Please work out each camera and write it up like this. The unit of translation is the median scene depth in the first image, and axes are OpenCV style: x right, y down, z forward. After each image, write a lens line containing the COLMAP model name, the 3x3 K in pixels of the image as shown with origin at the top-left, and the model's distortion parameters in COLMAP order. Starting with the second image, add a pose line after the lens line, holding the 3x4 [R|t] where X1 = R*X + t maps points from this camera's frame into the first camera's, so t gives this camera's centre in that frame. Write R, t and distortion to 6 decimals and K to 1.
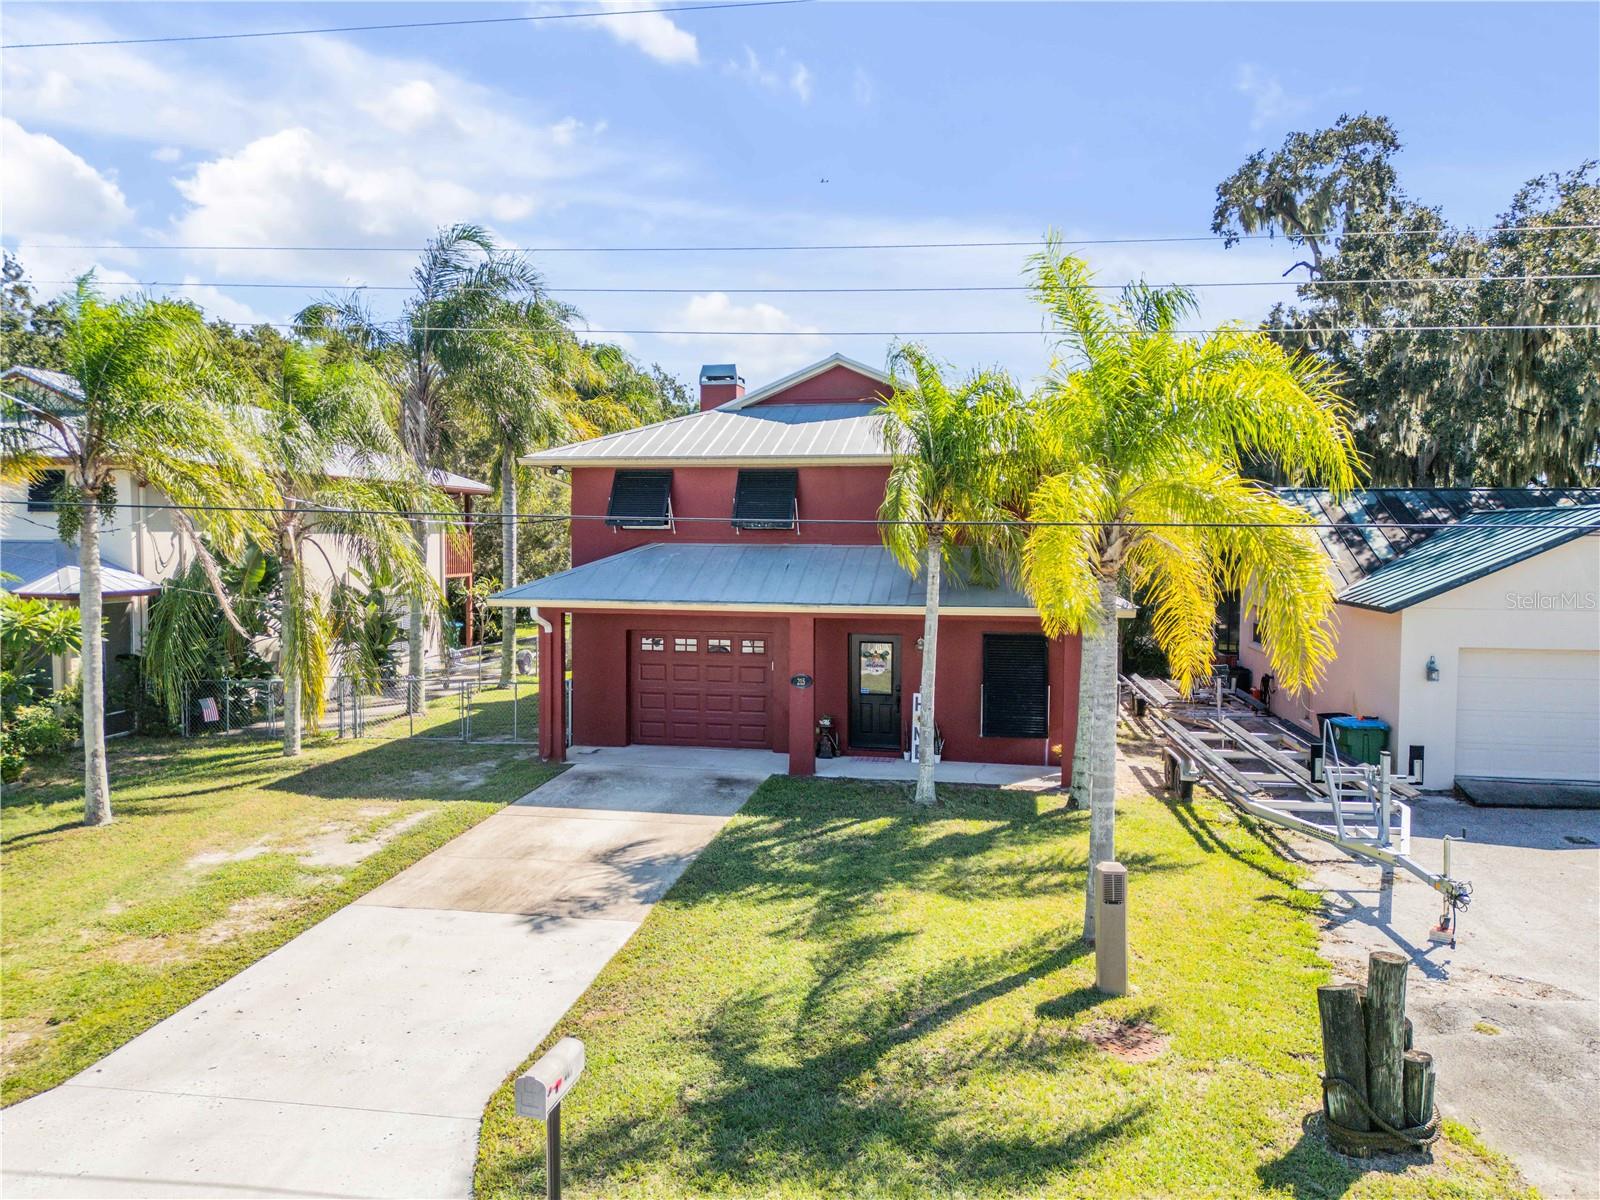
lens RADIAL K [[1124.9, 0, 802.7], [0, 1124.9, 597.5], [0, 0, 1]] dist [0.088639, -0.083142]
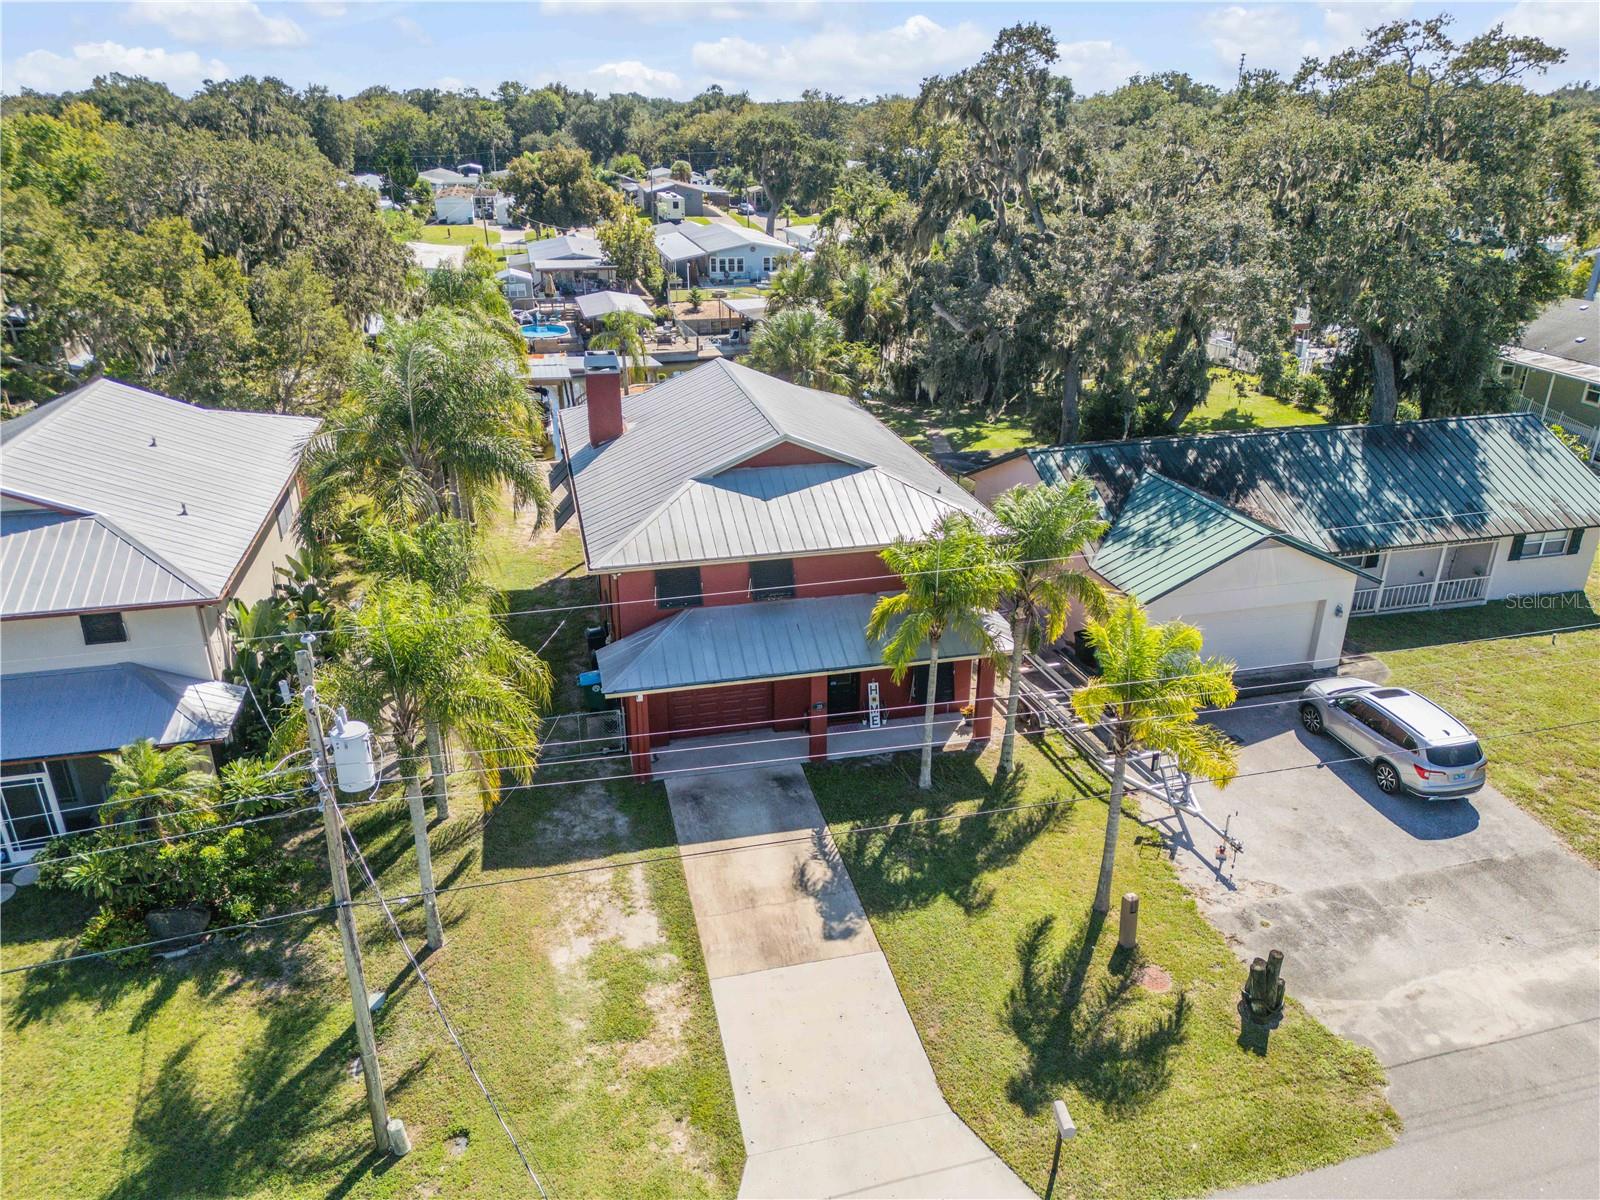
lens RADIAL K [[1121.4, 0, 800.0], [0, 1121.4, 600.0], [0, 0, 1]] dist [0.092007, -0.102116]
pose [[0.914065, -0.163510, 0.371146, -0.870767], [0.024253, 0.935528, 0.352419, -0.917733], [-0.404841, -0.313133, 0.859099, -0.350505]]
